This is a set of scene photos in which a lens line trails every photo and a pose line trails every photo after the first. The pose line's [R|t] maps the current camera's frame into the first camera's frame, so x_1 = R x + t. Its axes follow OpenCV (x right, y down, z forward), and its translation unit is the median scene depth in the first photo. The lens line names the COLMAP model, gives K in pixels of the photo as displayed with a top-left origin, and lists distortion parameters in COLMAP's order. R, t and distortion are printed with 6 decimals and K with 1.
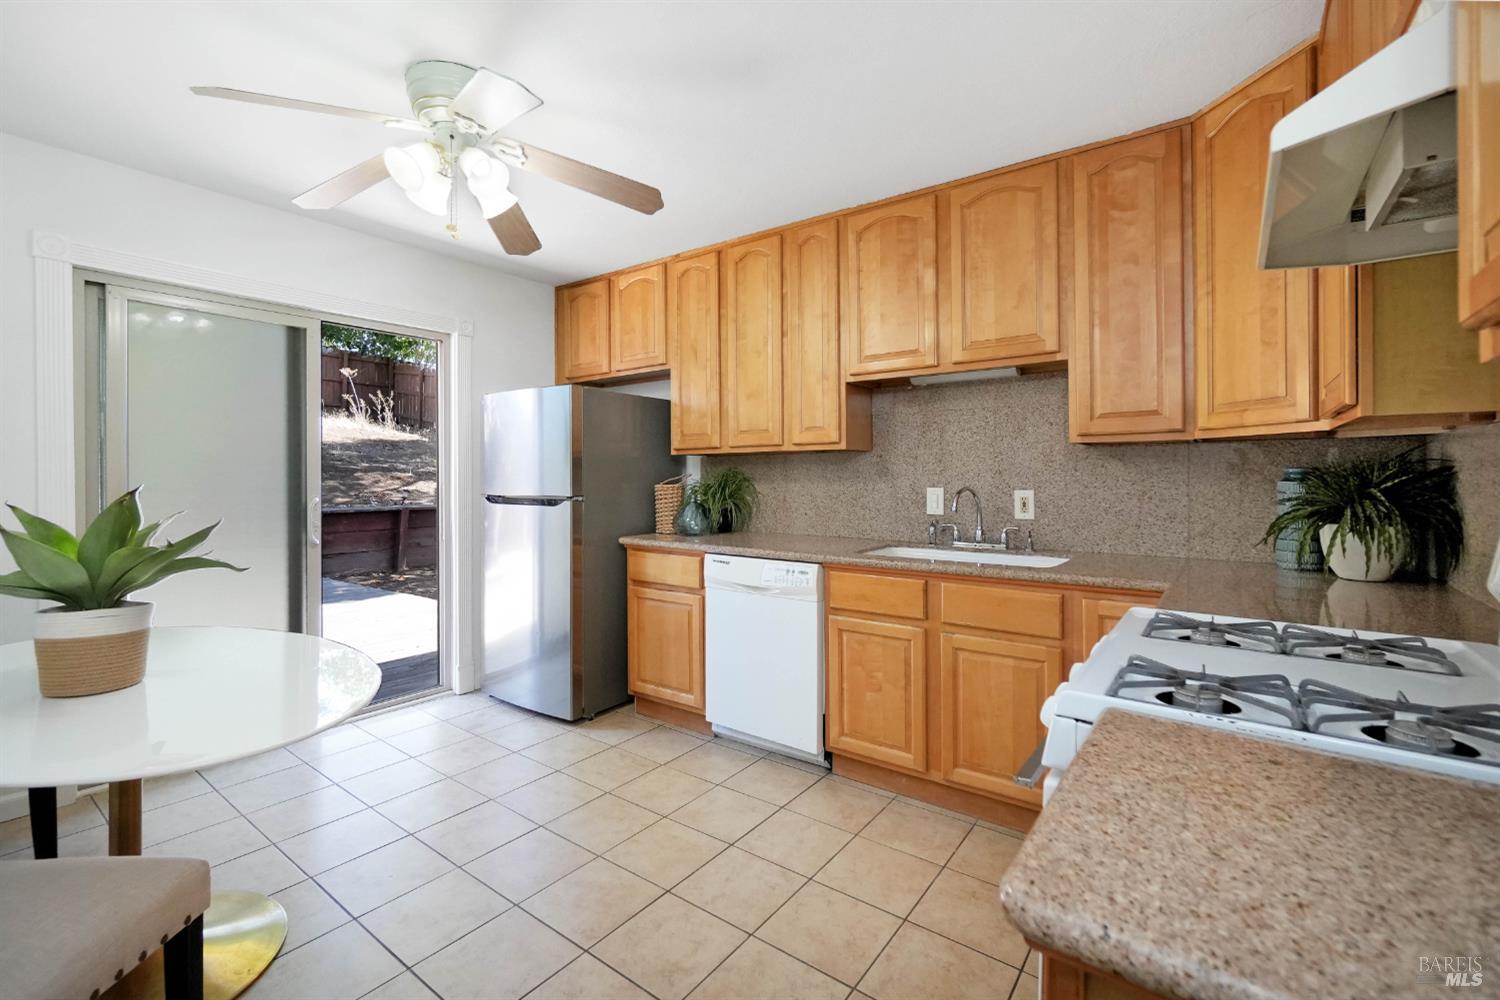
lens RADIAL K [[656.8, 0, 743.8], [0, 656.8, 477.8], [0, 0, 1]] dist [-0.001933, 0.000284]
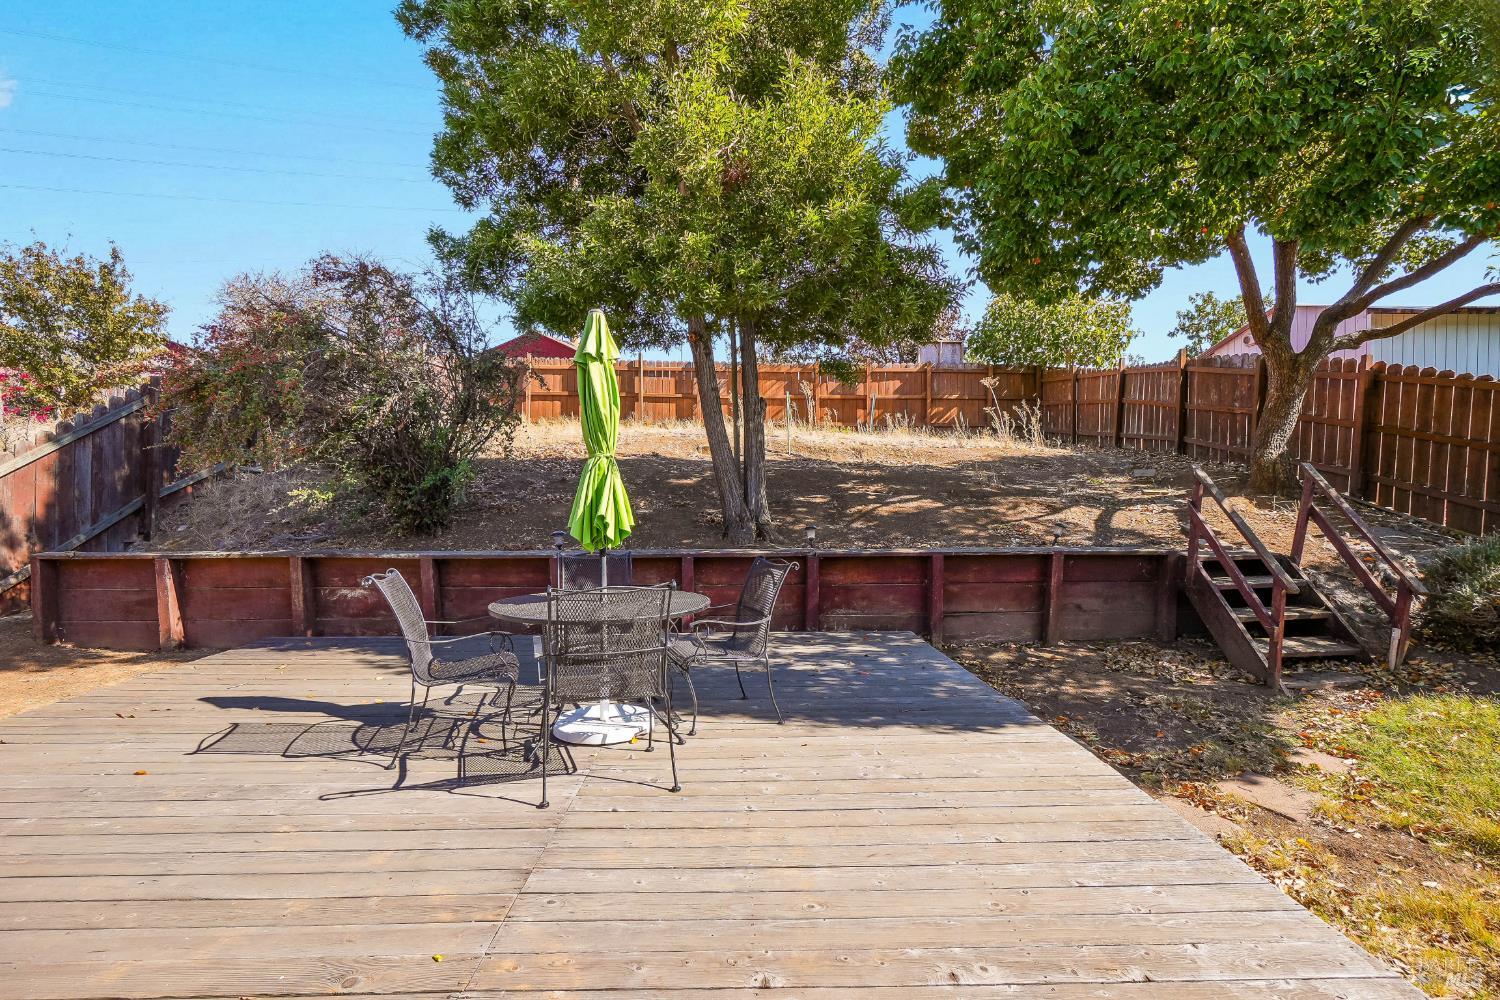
lens RADIAL K [[641.7, 0, 756.3], [0, 641.7, 501.3], [0, 0, 1]] dist [-0.001747, -0.000076]
pose [[0.614582, -0.002749, -0.788848, -0.564494], [-0.000501, 0.999992, -0.003875, -0.003800], [0.788853, 0.002776, 0.614575, 1.059569]]
